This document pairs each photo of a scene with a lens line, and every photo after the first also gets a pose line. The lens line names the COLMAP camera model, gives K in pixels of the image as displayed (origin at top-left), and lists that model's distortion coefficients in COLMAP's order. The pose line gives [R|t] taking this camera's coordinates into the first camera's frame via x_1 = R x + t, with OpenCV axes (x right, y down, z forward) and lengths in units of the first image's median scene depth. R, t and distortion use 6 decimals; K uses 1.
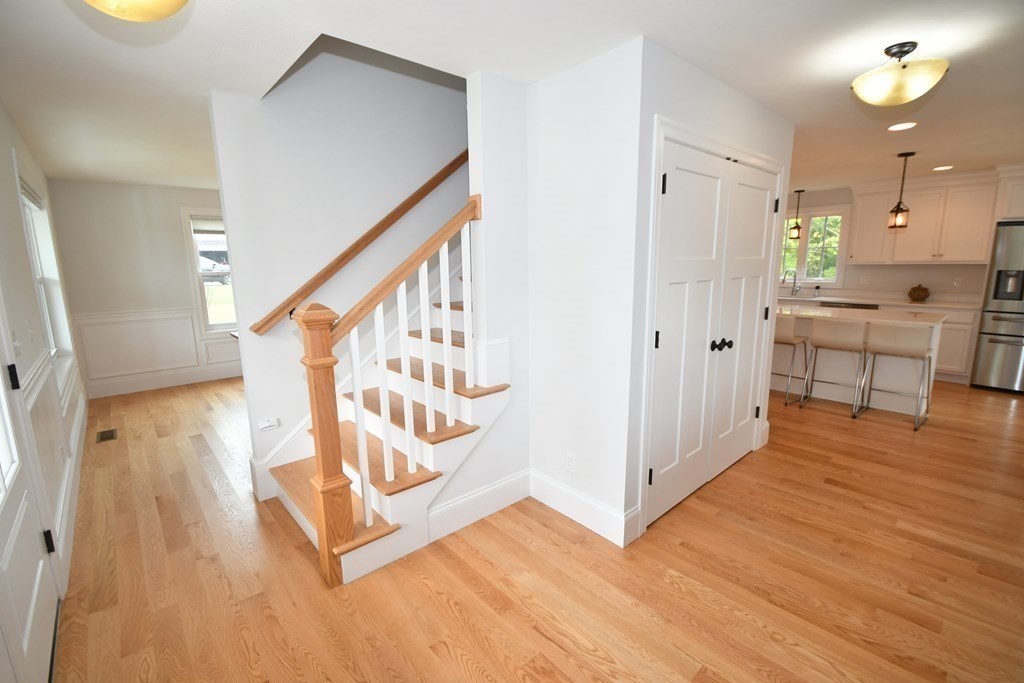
lens RADIAL K [[451.2, 0, 509.8], [0, 451.2, 345.6], [0, 0, 1]] dist [0.004023, -0.007115]
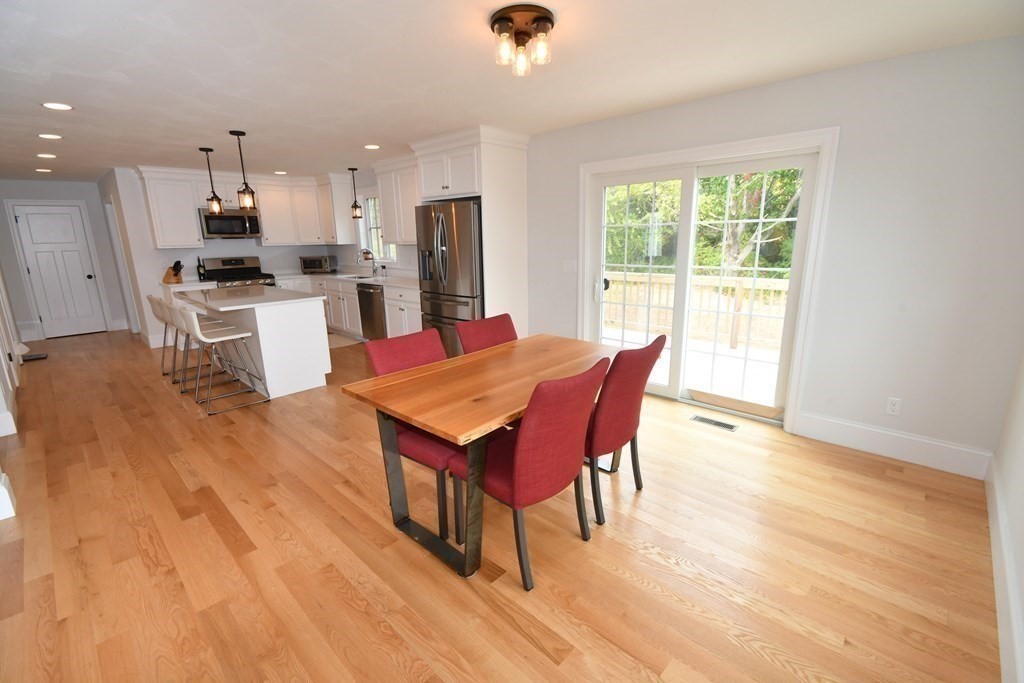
lens RADIAL K [[451.2, 0, 509.8], [0, 451.2, 345.6], [0, 0, 1]] dist [0.004023, -0.007115]
pose [[0.996514, -0.021236, 0.080679, 1.164781], [0.016782, 0.998318, 0.055492, -0.008215], [-0.081722, -0.053944, 0.995194, -0.037009]]
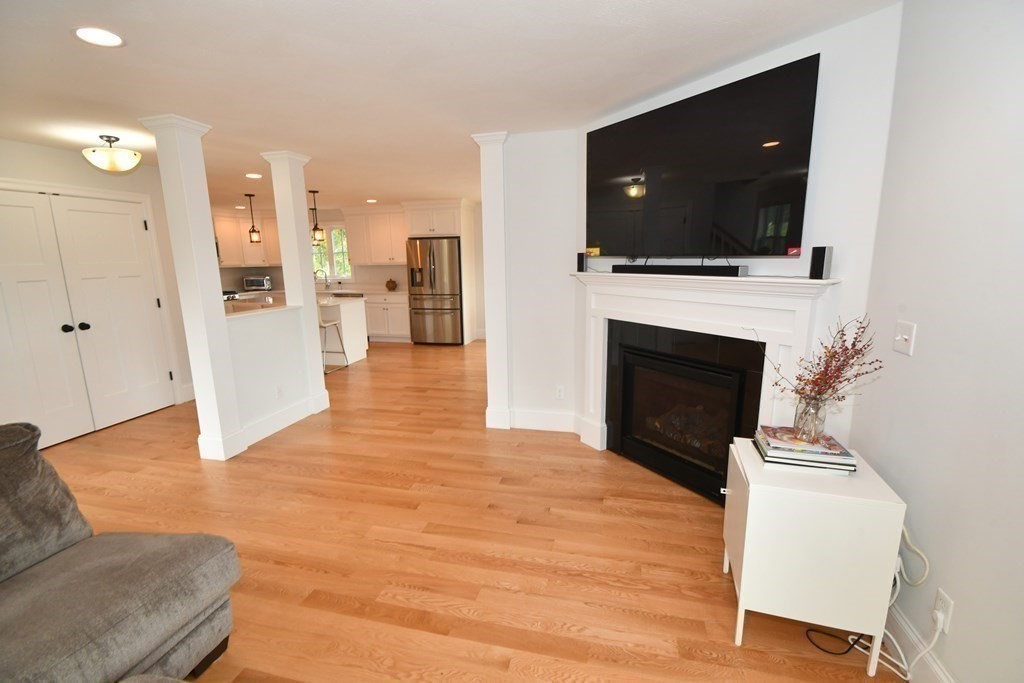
lens RADIAL K [[451.2, 0, 509.8], [0, 451.2, 345.6], [0, 0, 1]] dist [0.004023, -0.007115]
pose [[0.825597, -0.106146, 0.554187, 0.453952], [0.106125, 0.993830, 0.032253, 0.084999], [-0.554191, 0.032185, 0.831767, -0.489902]]
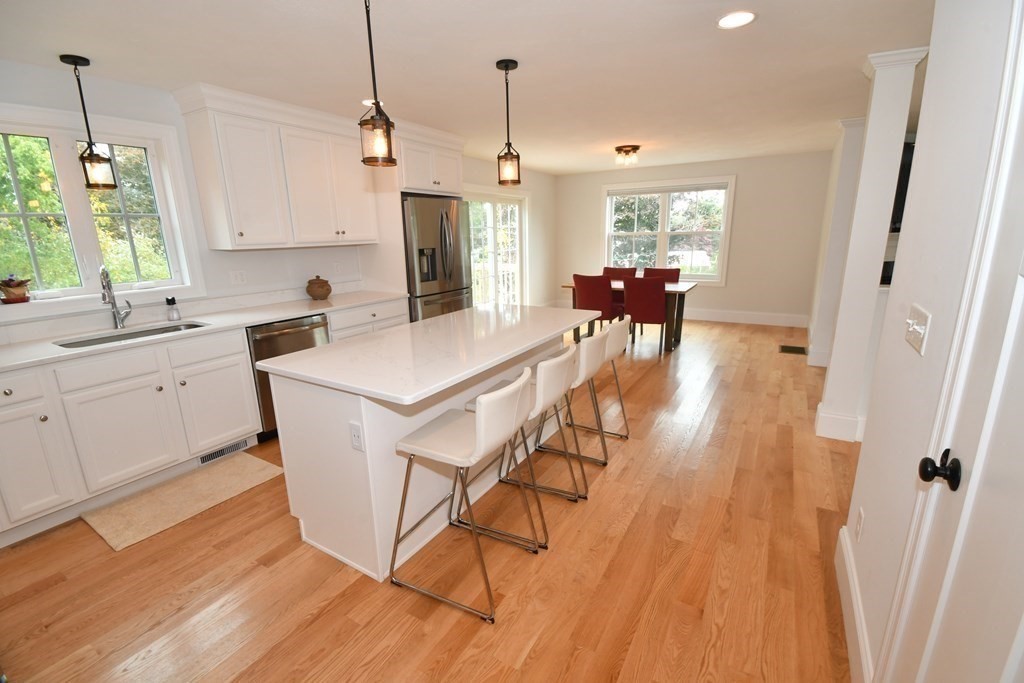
lens RADIAL K [[451.2, 0, 509.8], [0, 451.2, 345.6], [0, 0, 1]] dist [0.004023, -0.007115]
pose [[-0.300635, -0.209816, 0.930374, 0.175706], [0.199916, 0.939967, 0.276579, -0.192657], [-0.932551, 0.269146, -0.240641, 1.059822]]
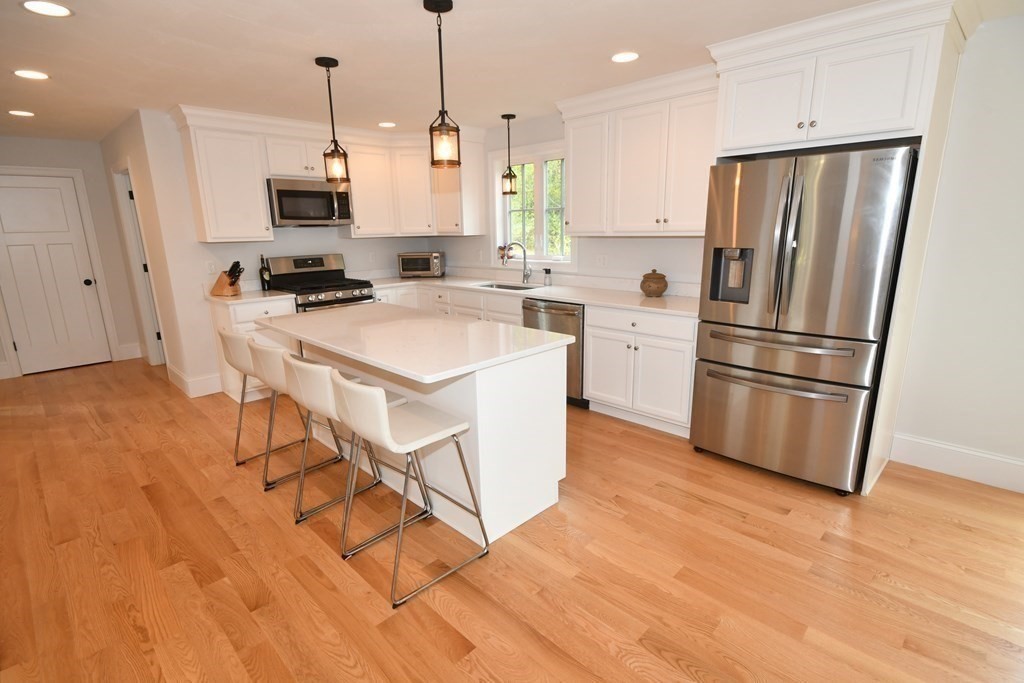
lens RADIAL K [[497.1, 0, 510.9], [0, 497.1, 346.8], [0, 0, 1]] dist [0.006291, -0.000692]
pose [[0.997835, -0.017153, 0.063483, 0.775143], [0.013624, 0.998359, 0.055617, -0.081948], [-0.064333, -0.054632, 0.996432, 0.389116]]
